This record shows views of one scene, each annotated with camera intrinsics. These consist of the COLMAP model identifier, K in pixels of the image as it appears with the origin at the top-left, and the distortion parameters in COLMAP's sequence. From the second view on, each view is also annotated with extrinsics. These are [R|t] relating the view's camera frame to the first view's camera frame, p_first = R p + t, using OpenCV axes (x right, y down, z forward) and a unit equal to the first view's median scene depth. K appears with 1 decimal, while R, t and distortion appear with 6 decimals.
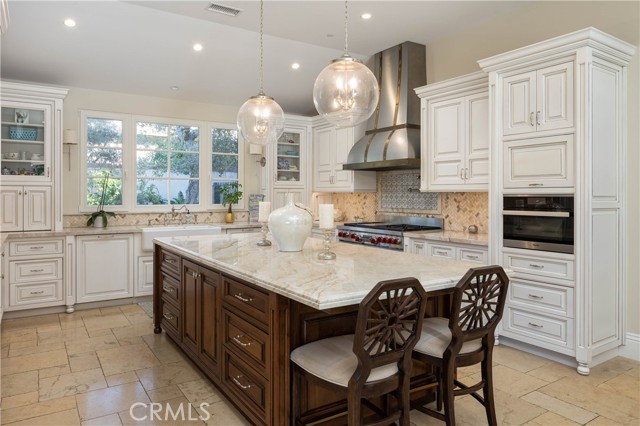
lens RADIAL K [[433.2, 0, 319.8], [0, 433.2, 196.0], [0, 0, 1]] dist [-0.006726, 0.001205]
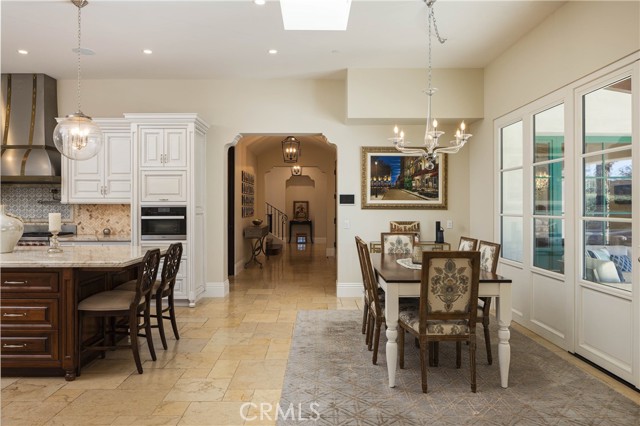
lens RADIAL K [[433.2, 0, 319.3], [0, 433.2, 210.0], [0, 0, 1]] dist [-0.006726, 0.001205]
pose [[0.536149, -0.006664, 0.844097, -0.461696], [0.002683, 0.999977, 0.006190, 0.003261], [-0.844119, -0.001055, 0.536154, -0.297987]]
